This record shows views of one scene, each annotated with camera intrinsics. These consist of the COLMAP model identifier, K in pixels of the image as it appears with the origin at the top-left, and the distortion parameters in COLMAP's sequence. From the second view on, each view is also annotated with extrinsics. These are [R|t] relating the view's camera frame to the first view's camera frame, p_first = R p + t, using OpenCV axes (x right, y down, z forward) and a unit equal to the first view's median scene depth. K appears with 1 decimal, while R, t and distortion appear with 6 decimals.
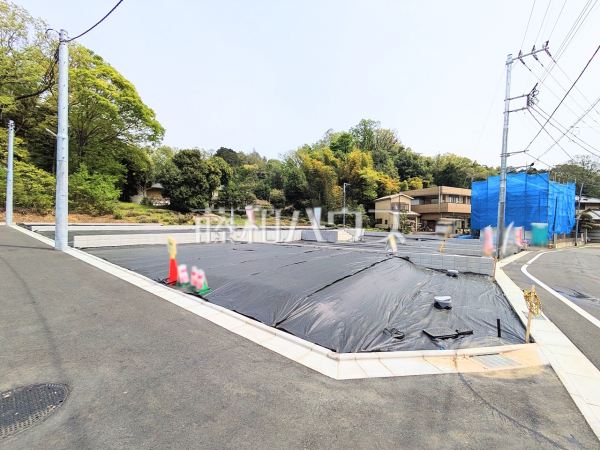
lens RADIAL K [[237.0, 0, 298.3], [0, 237.0, 226.4], [0, 0, 1]] dist [-0.001076, 0.002254]
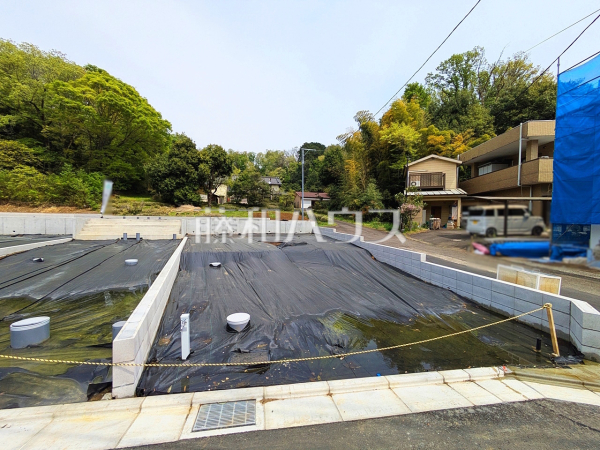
lens RADIAL K [[237.0, 0, 298.1], [0, 237.0, 226.2], [0, 0, 1]] dist [-0.001076, 0.002254]
pose [[0.850017, 0.016556, -0.526496, 0.498654], [-0.014095, 0.999863, 0.008684, 0.015109], [0.526567, 0.000039, 0.850134, 0.444193]]
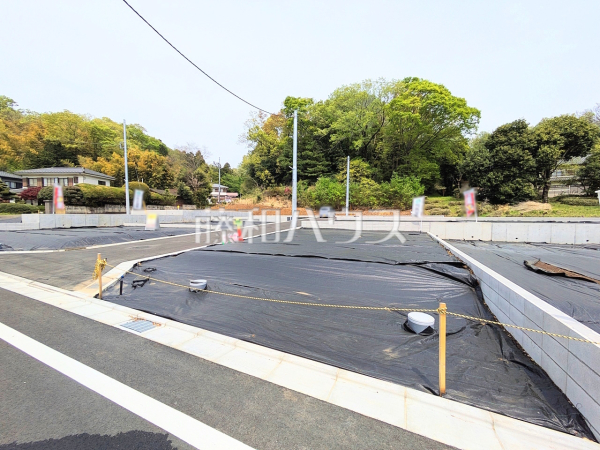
lens RADIAL K [[237.0, 0, 299.9], [0, 237.0, 225.8], [0, 0, 1]] dist [-0.001076, 0.002254]
pose [[0.192531, 0.030612, -0.980813, 0.215591], [-0.010405, 0.999521, 0.029153, 0.006042], [0.981236, 0.004593, 0.192757, 0.165959]]
